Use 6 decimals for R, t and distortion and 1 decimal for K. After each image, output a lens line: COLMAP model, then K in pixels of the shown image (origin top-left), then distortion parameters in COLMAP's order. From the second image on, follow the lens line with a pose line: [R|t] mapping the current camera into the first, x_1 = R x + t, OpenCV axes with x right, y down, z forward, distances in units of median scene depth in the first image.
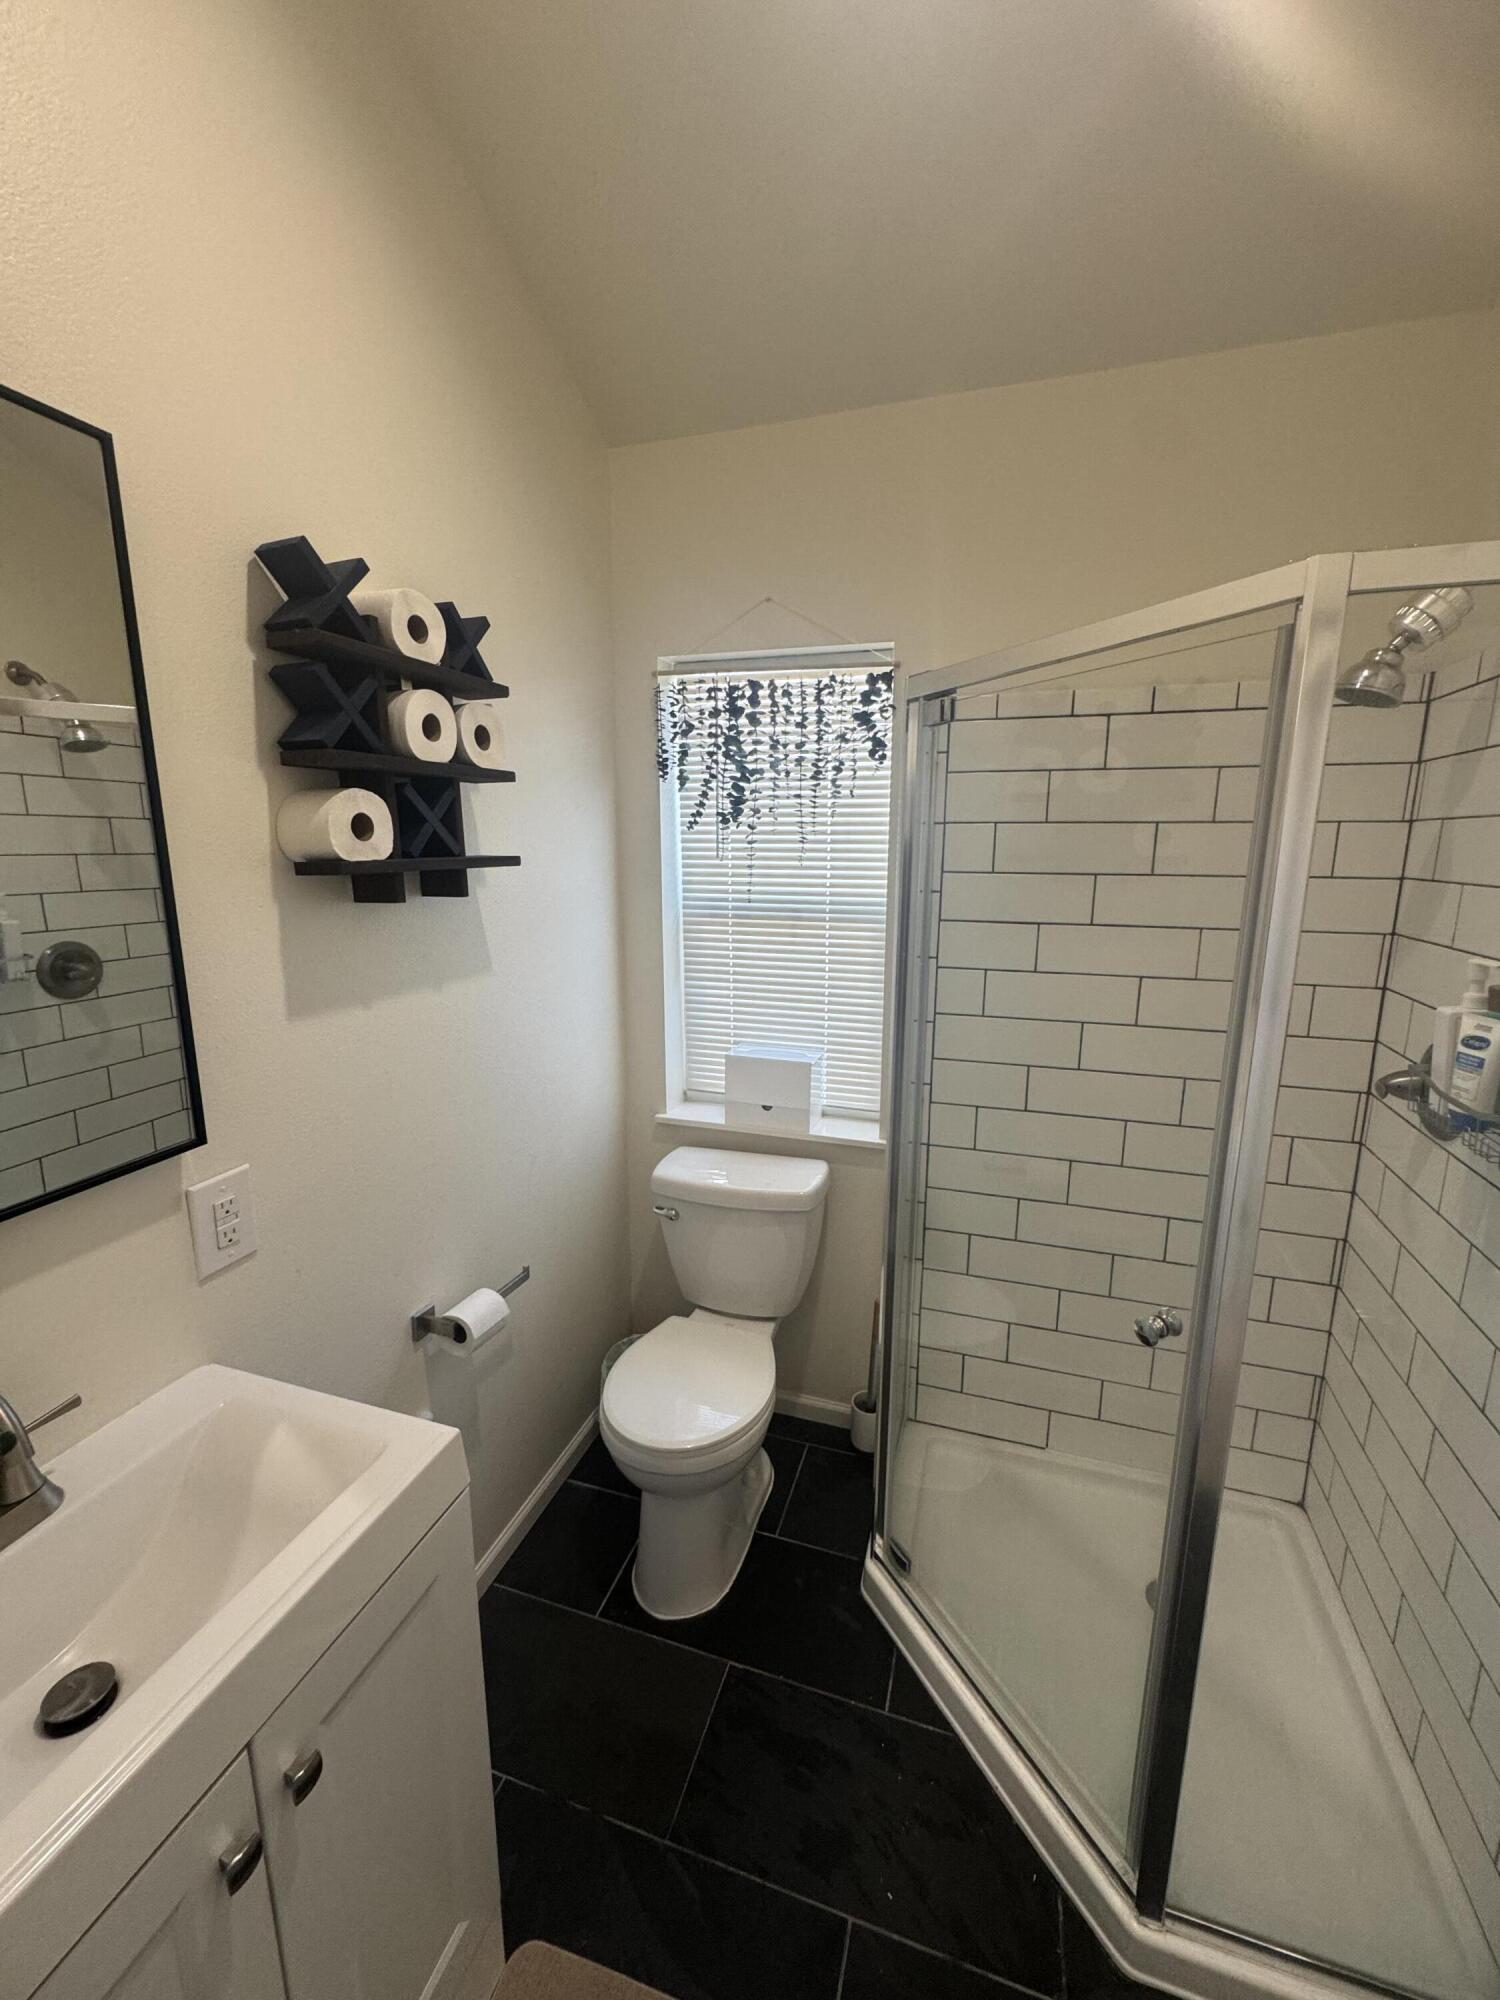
lens RADIAL K [[802.1, 0, 754.5], [0, 802.1, 998.9], [0, 0, 1]] dist [-0.002546, -0.000400]
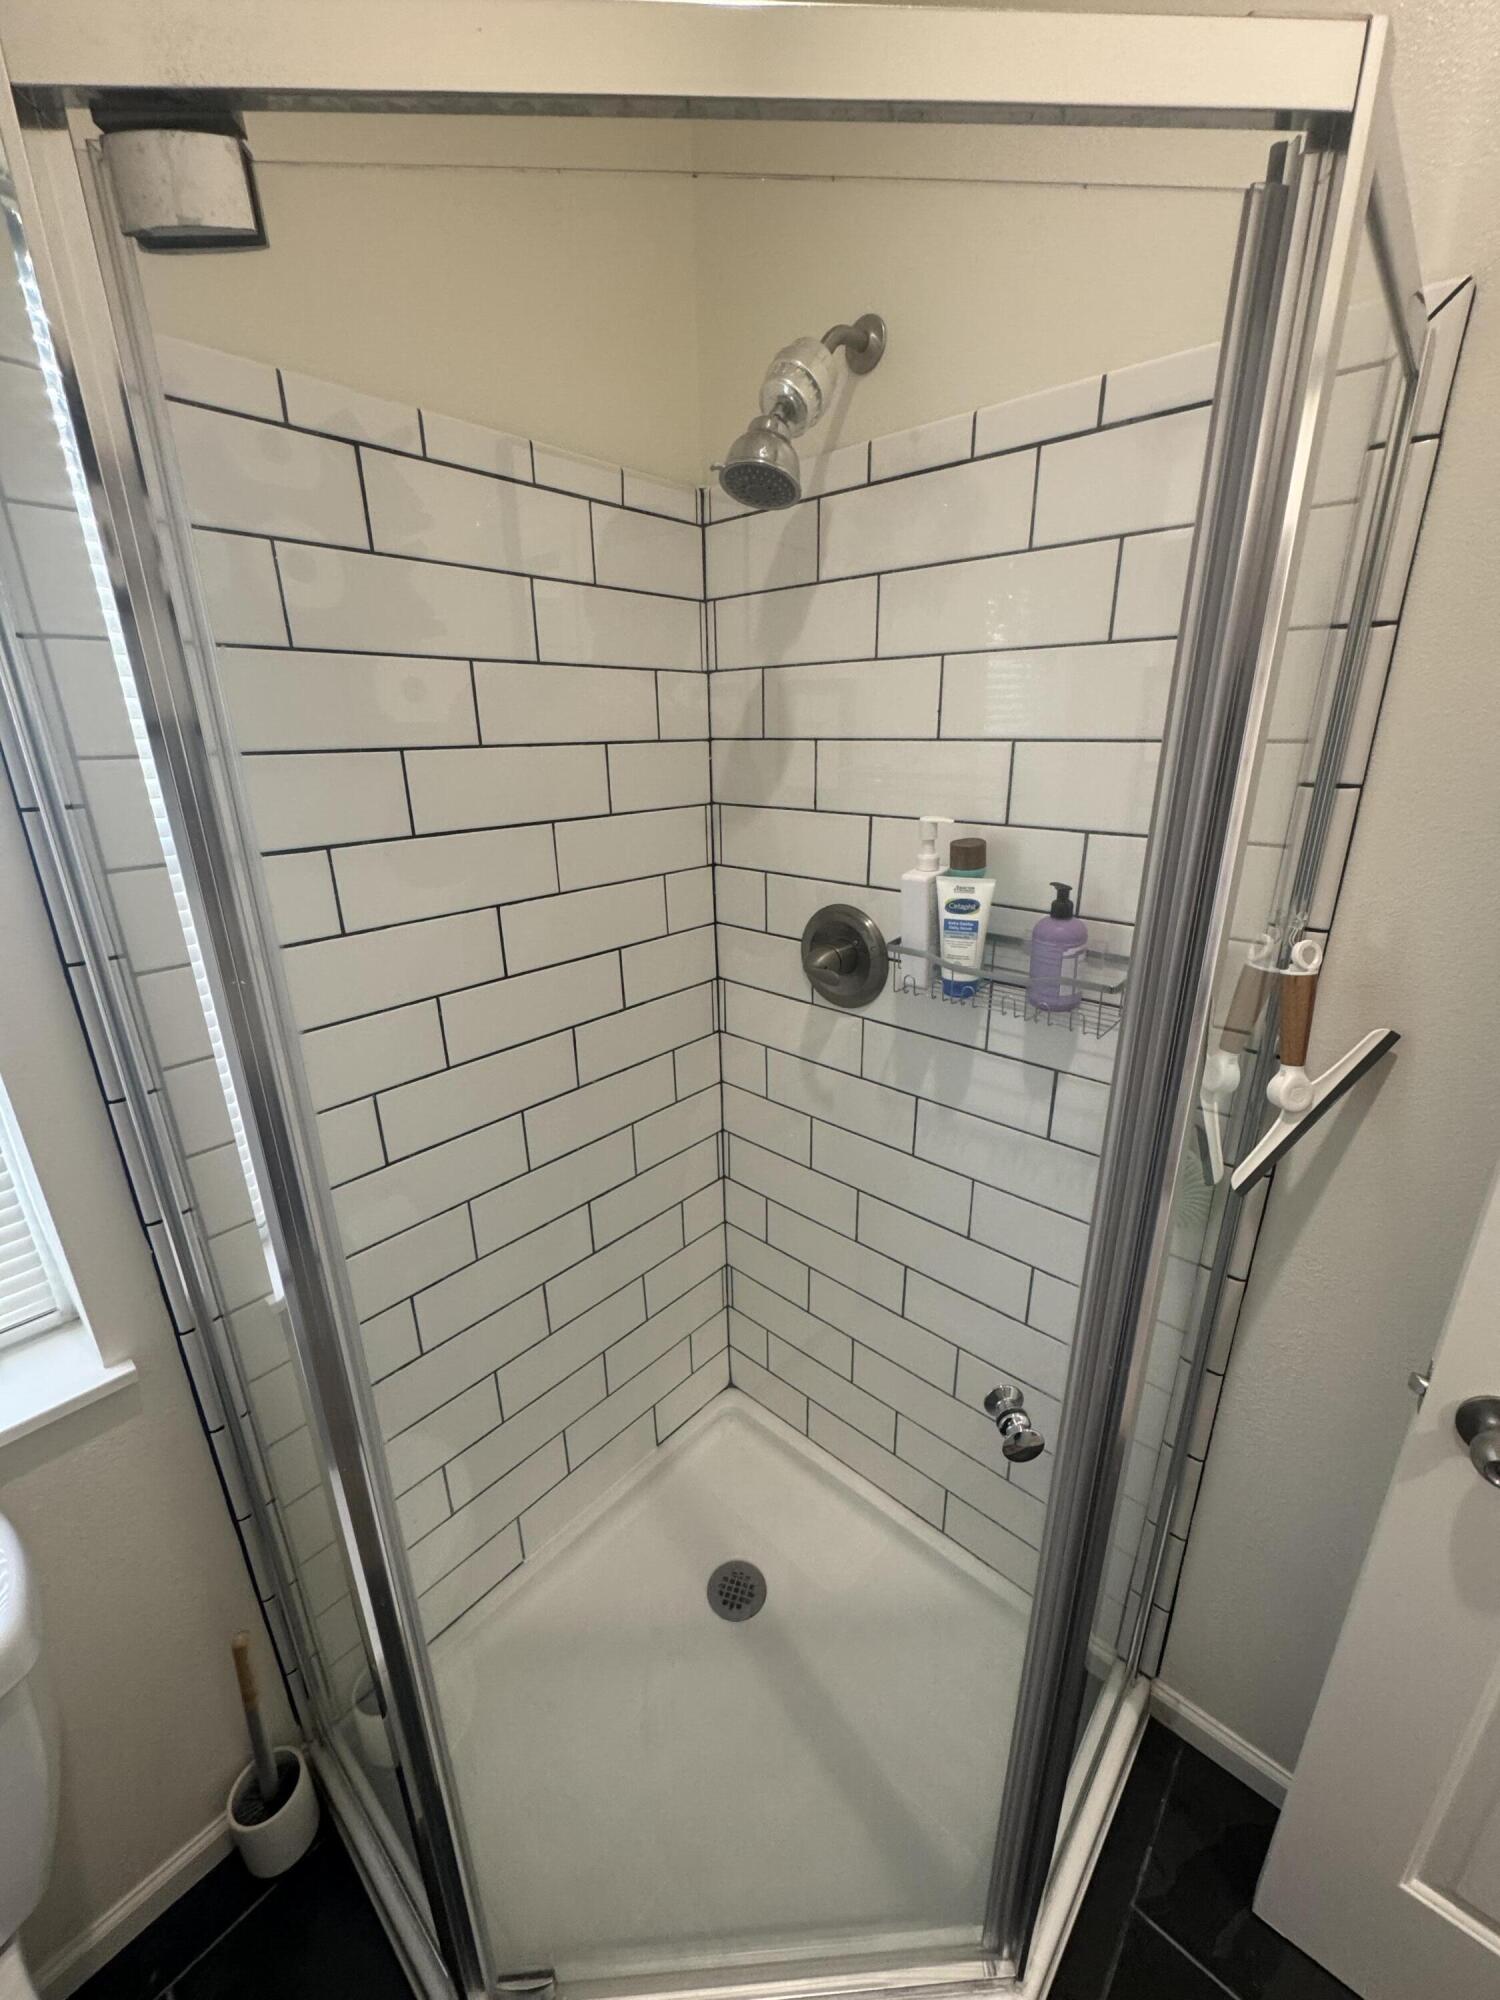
lens RADIAL K [[802.1, 0, 752.1], [0, 802.1, 998.2], [0, 0, 1]] dist [-0.002546, -0.000400]
pose [[0.400705, -0.306886, 0.863282, -0.041999], [0.192409, 0.949410, 0.248194, -0.109533], [-0.895776, 0.066651, 0.439481, 0.714045]]
